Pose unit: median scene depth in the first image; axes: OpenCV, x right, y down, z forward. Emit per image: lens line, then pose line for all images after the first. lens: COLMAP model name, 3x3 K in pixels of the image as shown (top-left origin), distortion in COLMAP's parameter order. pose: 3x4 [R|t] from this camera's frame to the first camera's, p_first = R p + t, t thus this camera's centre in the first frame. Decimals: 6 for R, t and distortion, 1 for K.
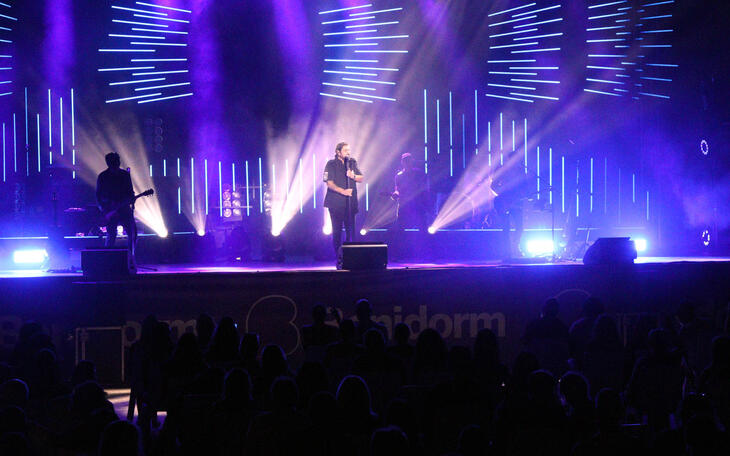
lens RADIAL K [[1700.9, 0, 370.8], [0, 1700.9, 230.4], [0, 0, 1]] dist [0.096826, 0.000000]
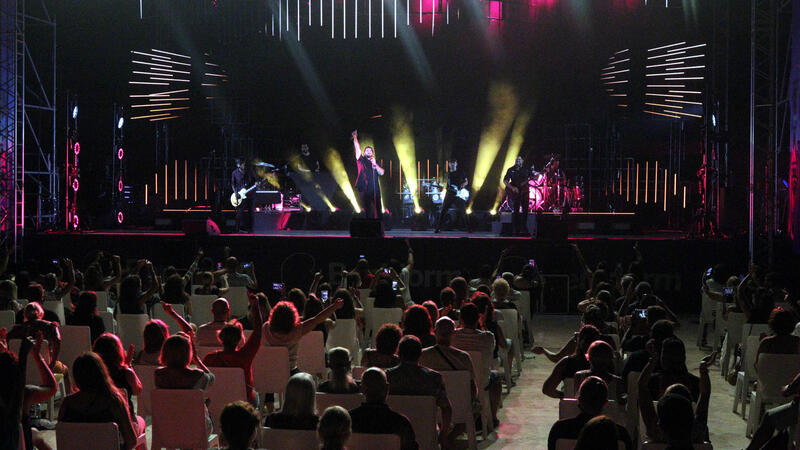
lens RADIAL K [[1324.3, 0, 400.2], [0, 1324.3, 220.1], [0, 0, 1]] dist [-0.101064, 0.000000]
pose [[0.922651, 0.024834, -0.384835, 0.345884], [-0.019961, 0.999662, 0.016651, -0.010094], [0.385119, -0.007682, 0.922835, -0.033253]]
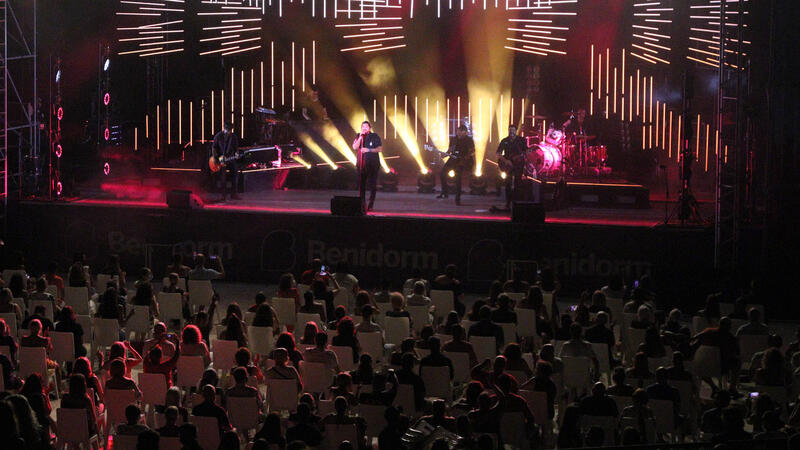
lens RADIAL K [[2526.1, 0, 394.5], [0, 2526.1, 222.8], [0, 0, 1]] dist [-0.283772, 0.000000]
pose [[0.876783, 0.071289, -0.475573, 0.779786], [-0.022270, 0.993909, 0.107932, -0.150787], [0.480371, -0.084042, 0.873030, -0.632484]]
